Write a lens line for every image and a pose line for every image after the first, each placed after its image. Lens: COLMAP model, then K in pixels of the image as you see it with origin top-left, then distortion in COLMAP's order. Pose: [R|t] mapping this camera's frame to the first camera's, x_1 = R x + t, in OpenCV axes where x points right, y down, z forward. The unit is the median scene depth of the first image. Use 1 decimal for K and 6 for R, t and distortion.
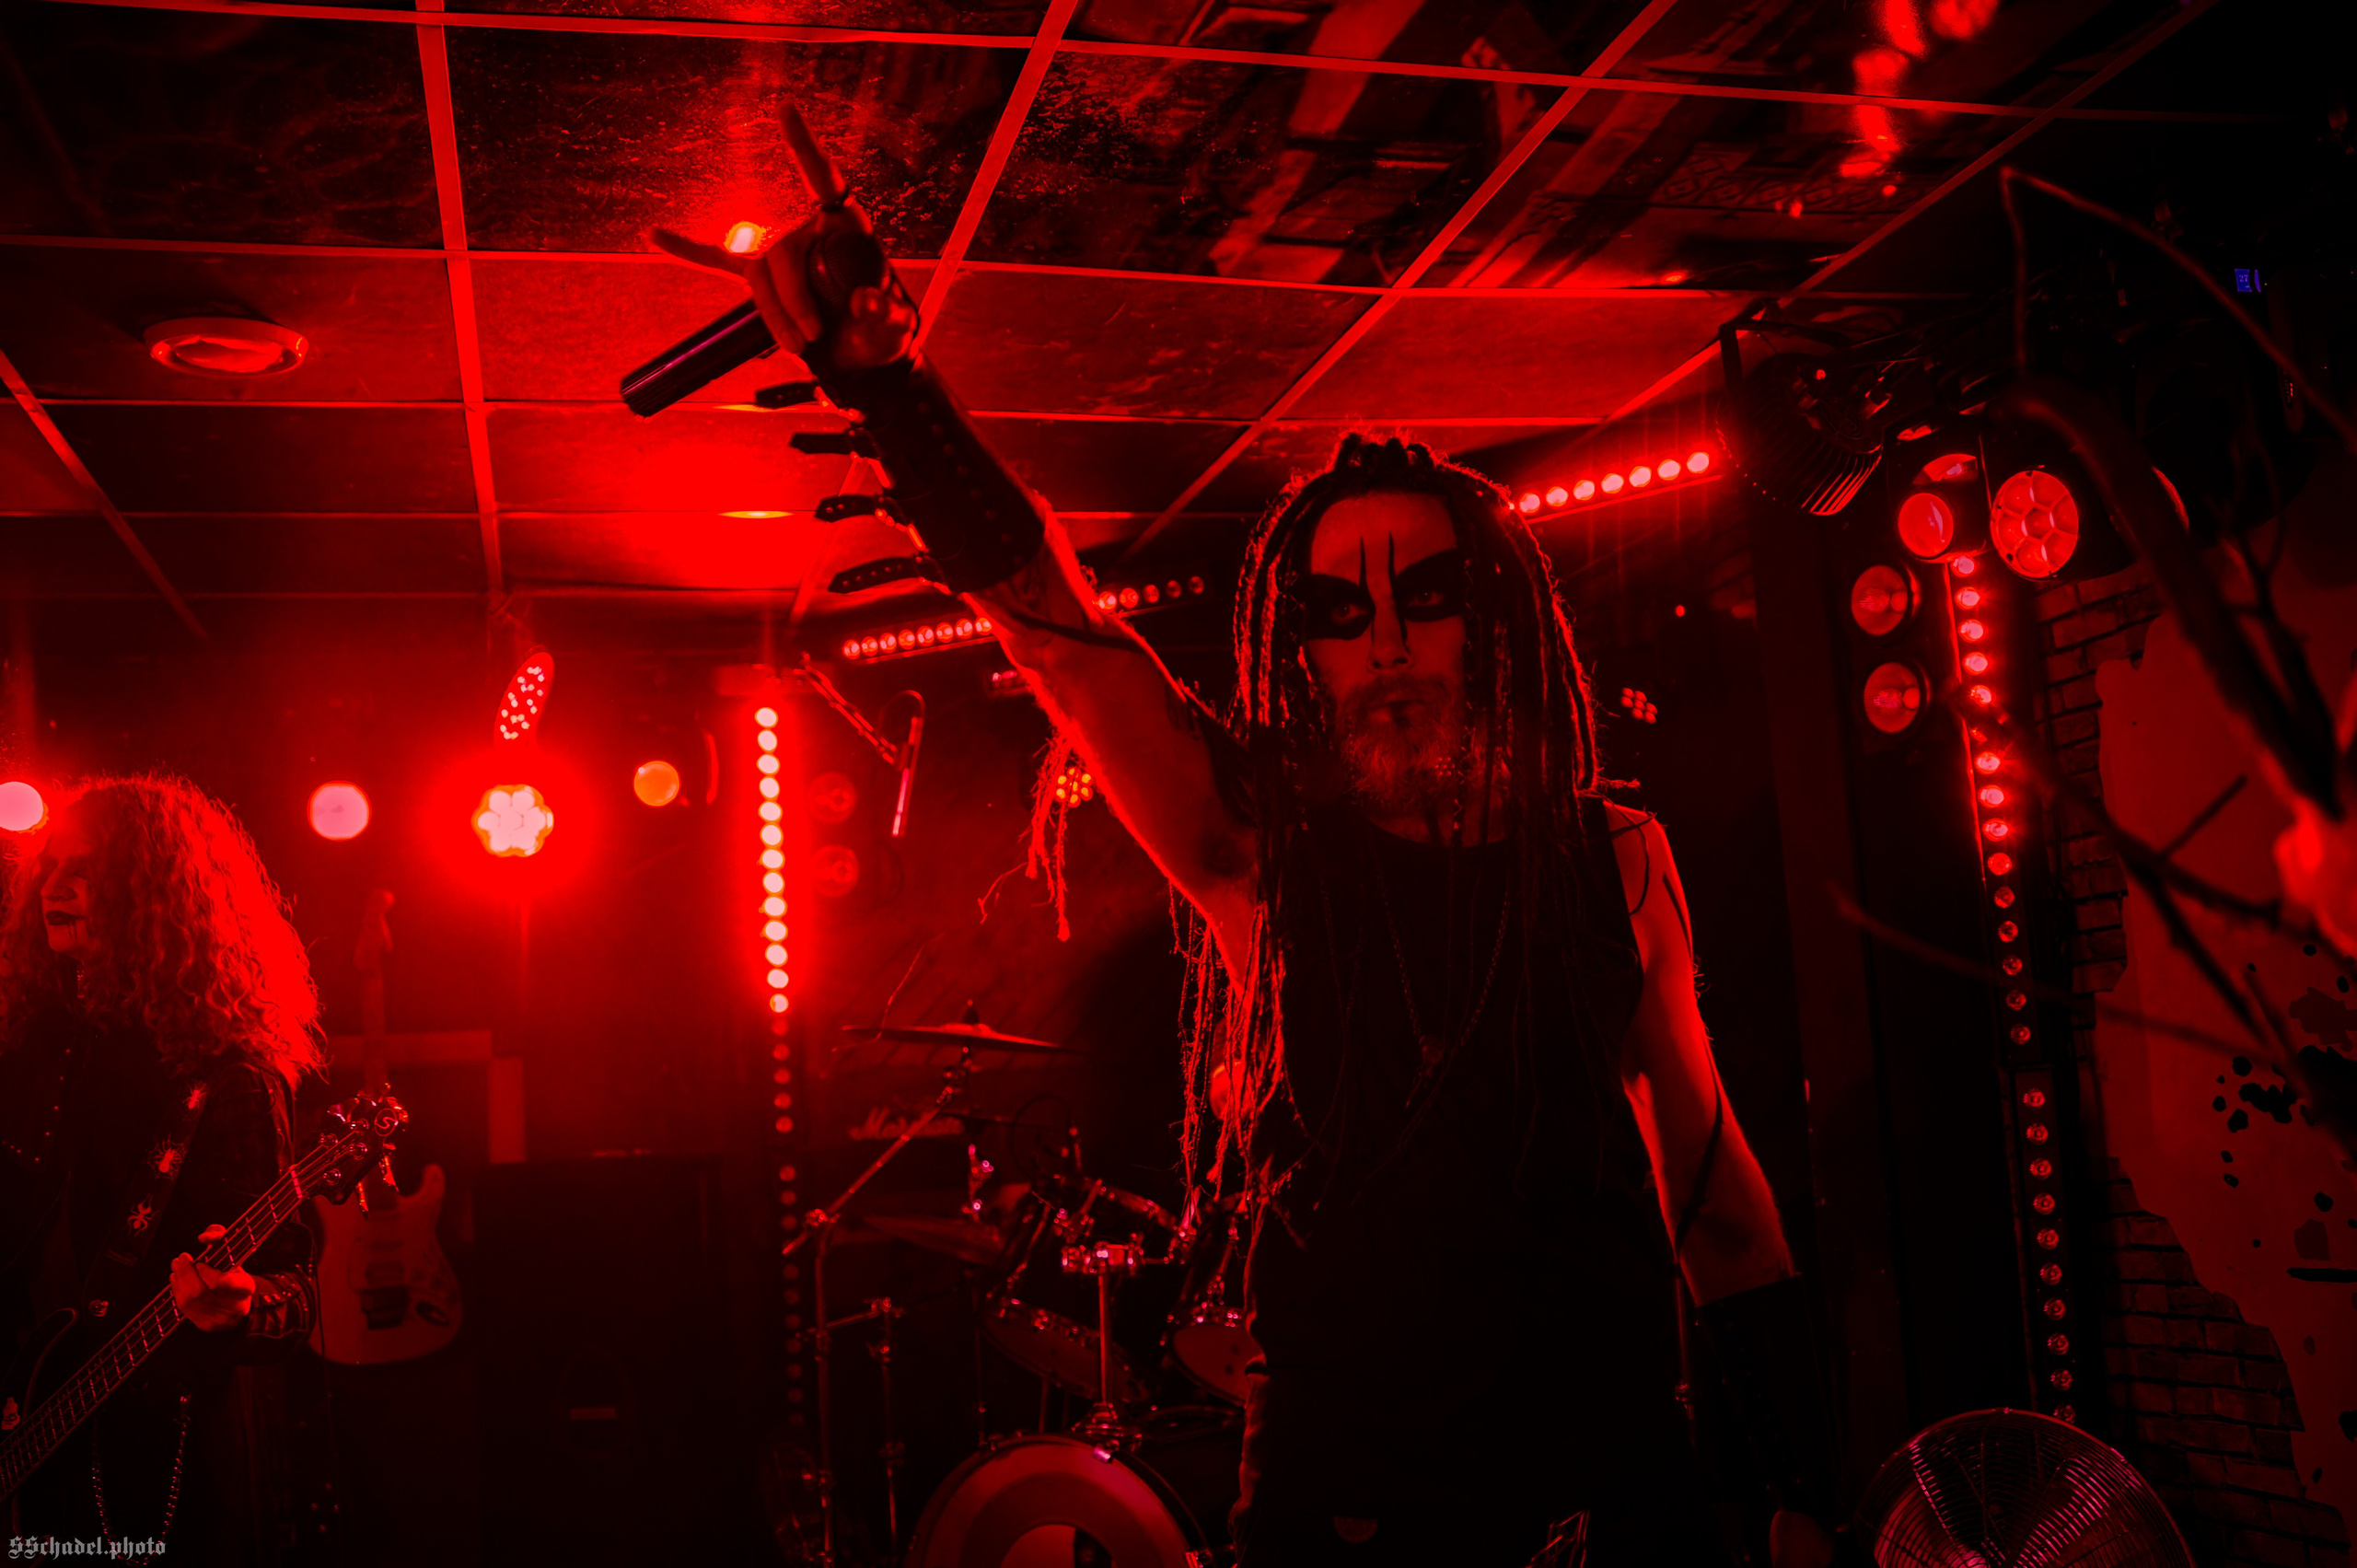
lens RADIAL K [[2347.4, 0, 1183.8], [0, 2347.4, 785.1], [0, 0, 1]] dist [-0.058728, 0.000000]
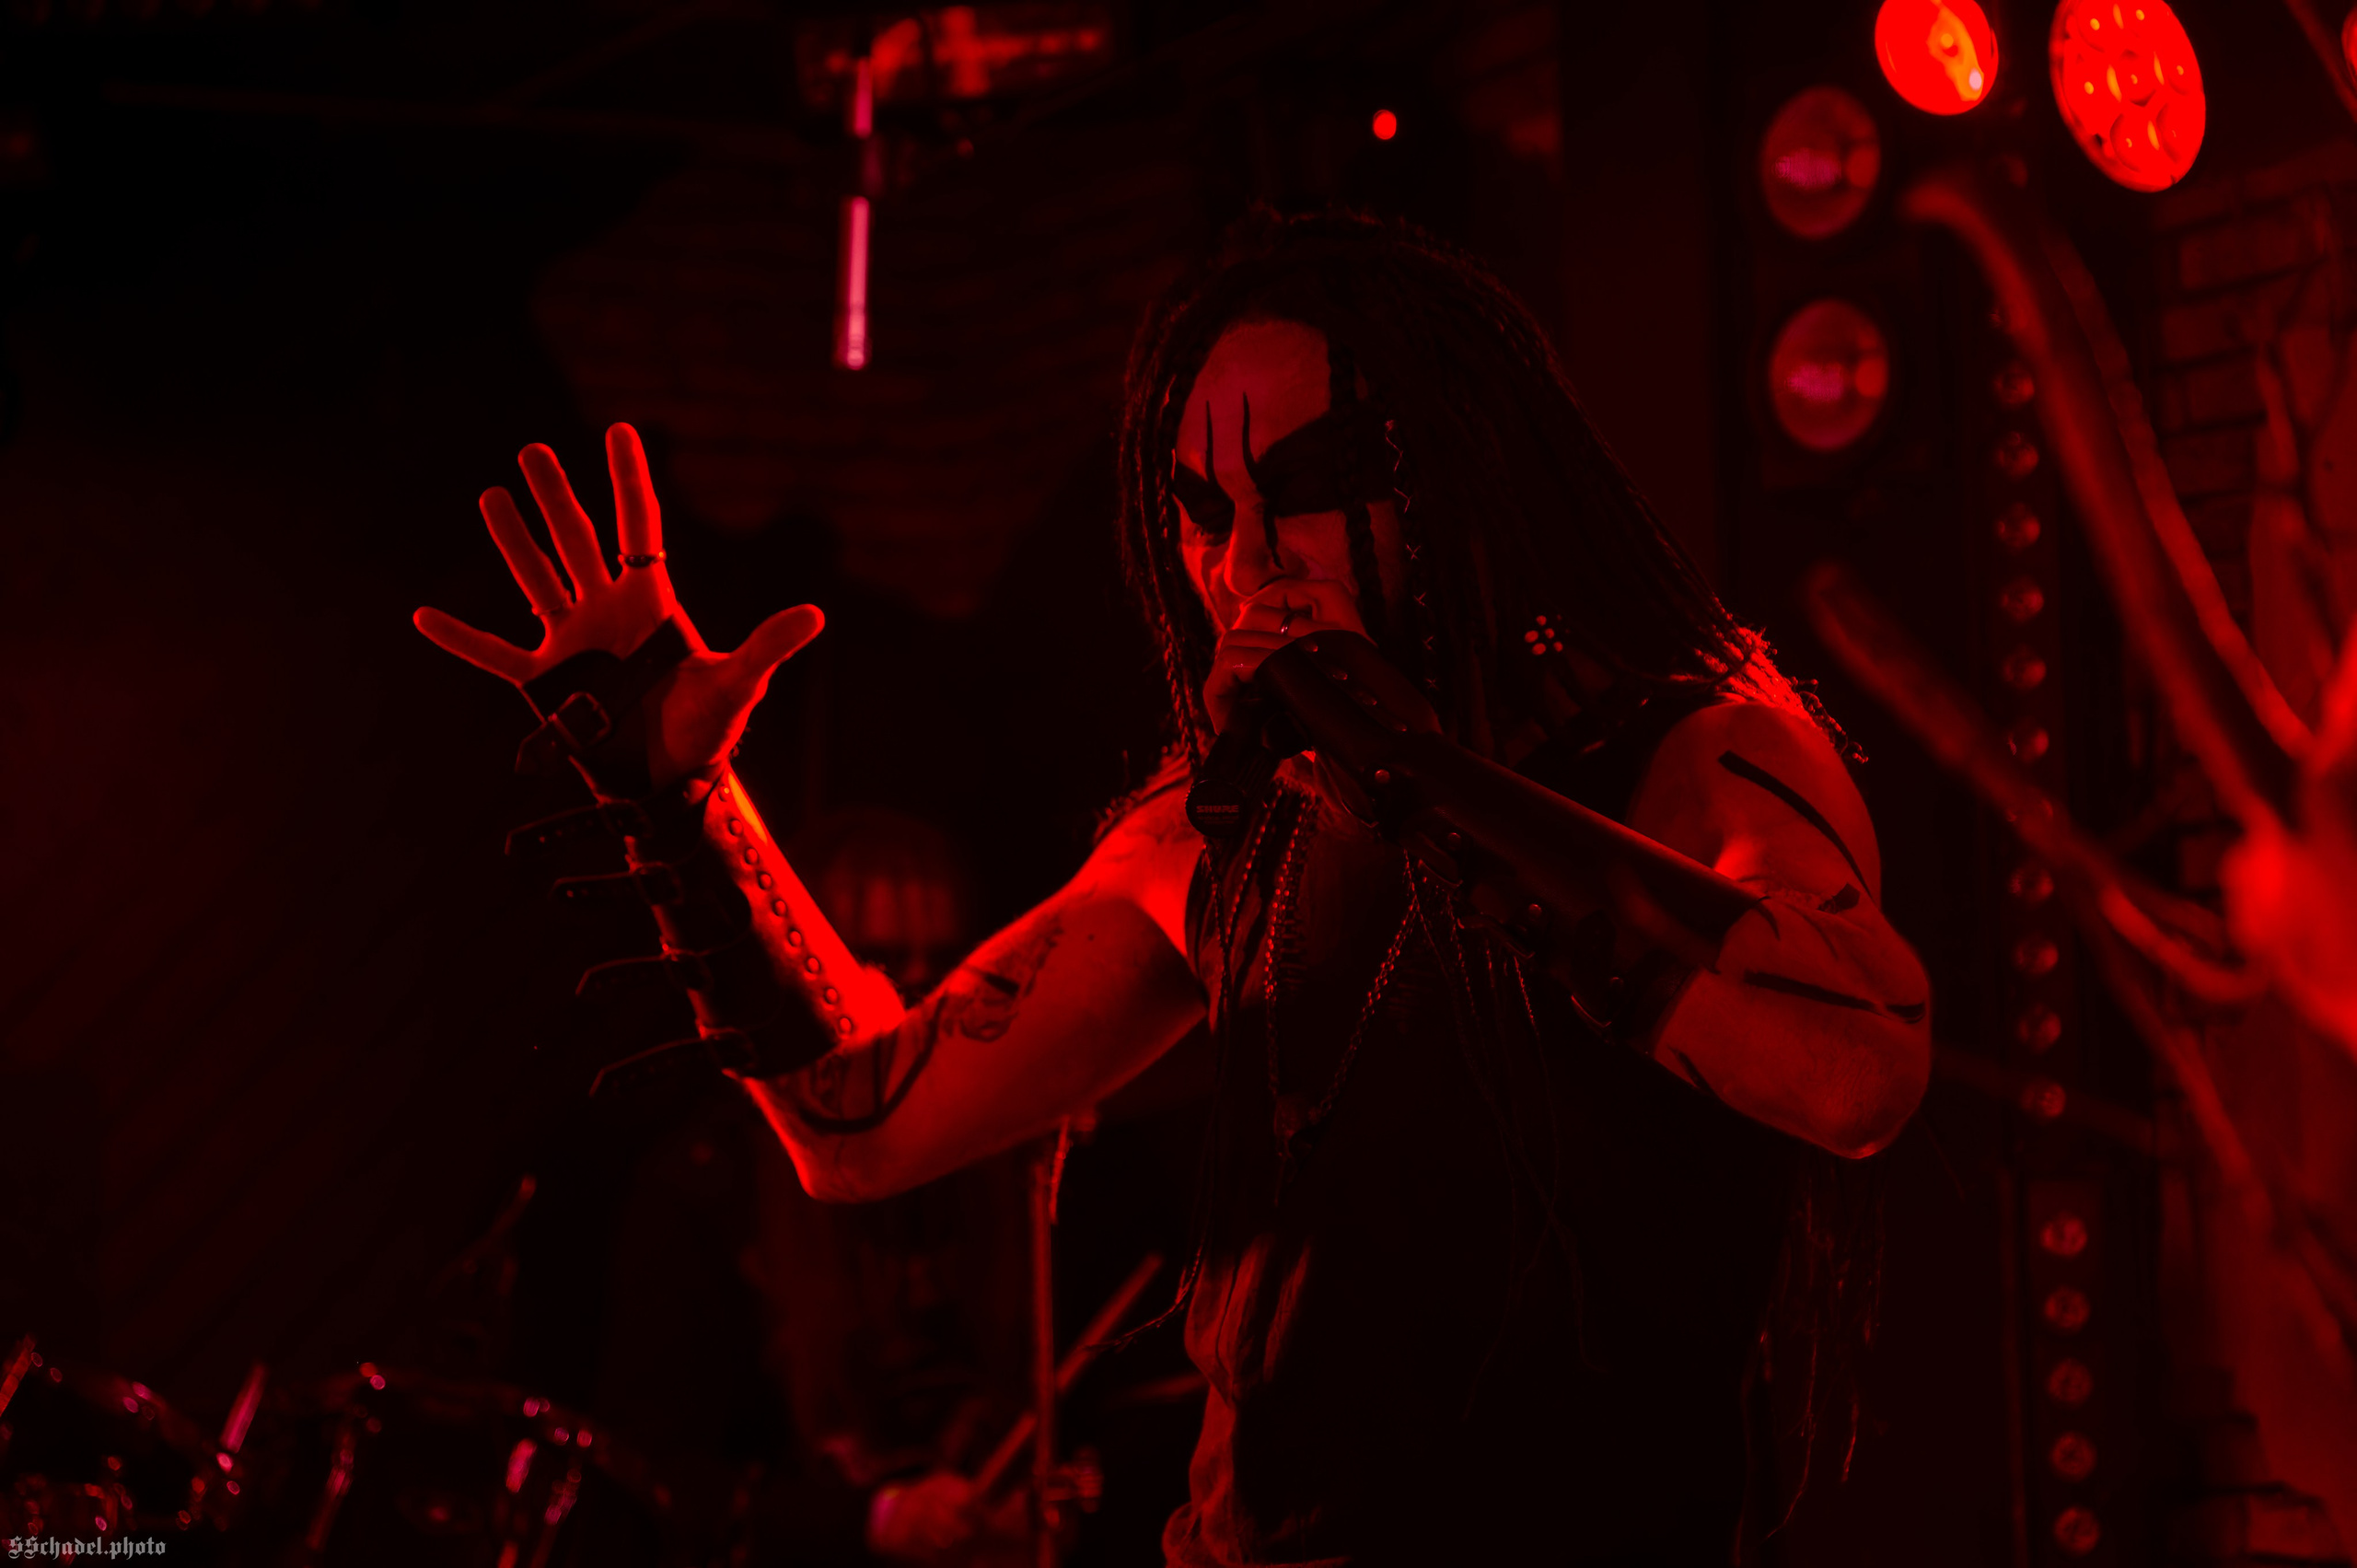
lens RADIAL K [[6331.5, 0, 1176.7], [0, 6331.5, 784.2], [0, 0, 1]] dist [0.627311, 0.000000]
pose [[0.980988, 0.051852, 0.187015, -0.073806], [-0.064443, 0.996001, 0.061882, -0.031316], [-0.183059, -0.072757, 0.980406, -0.288780]]
